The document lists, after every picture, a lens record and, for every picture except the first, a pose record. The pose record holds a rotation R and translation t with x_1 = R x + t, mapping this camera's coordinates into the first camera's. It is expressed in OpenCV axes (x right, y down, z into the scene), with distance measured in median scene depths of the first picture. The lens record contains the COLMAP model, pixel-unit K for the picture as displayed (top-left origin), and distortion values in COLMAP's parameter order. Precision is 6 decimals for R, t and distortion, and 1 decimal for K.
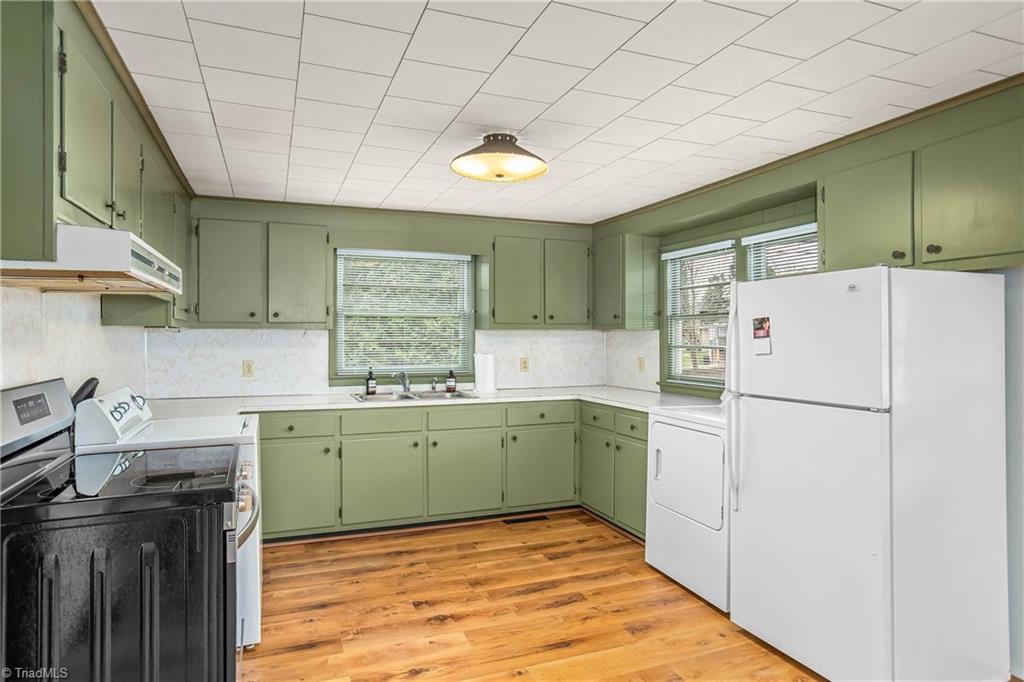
lens RADIAL K [[581.6, 0, 512.0], [0, 581.6, 341.0], [0, 0, 1]] dist [-0.059240, 0.000748]
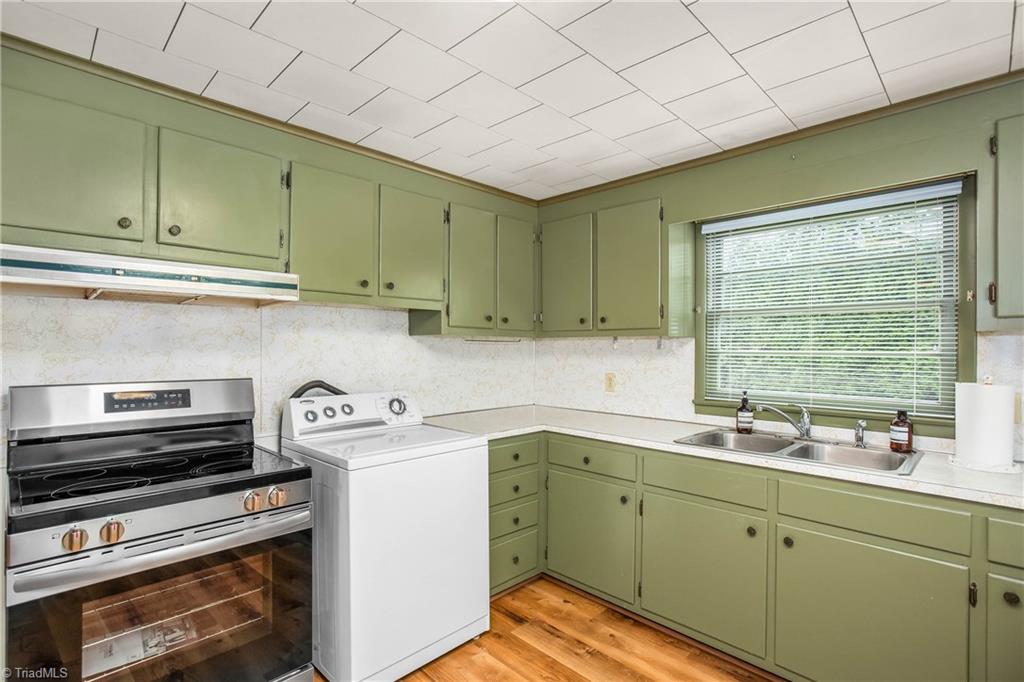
lens RADIAL K [[484.2, 0, 507.9], [0, 484.2, 349.8], [0, 0, 1]] dist [-0.047387, 0.019136]
pose [[0.380001, 0.004905, -0.924973, 0.191727], [-0.010884, 0.999940, 0.000831, -0.001499], [0.924922, 0.009752, 0.380032, 0.616273]]
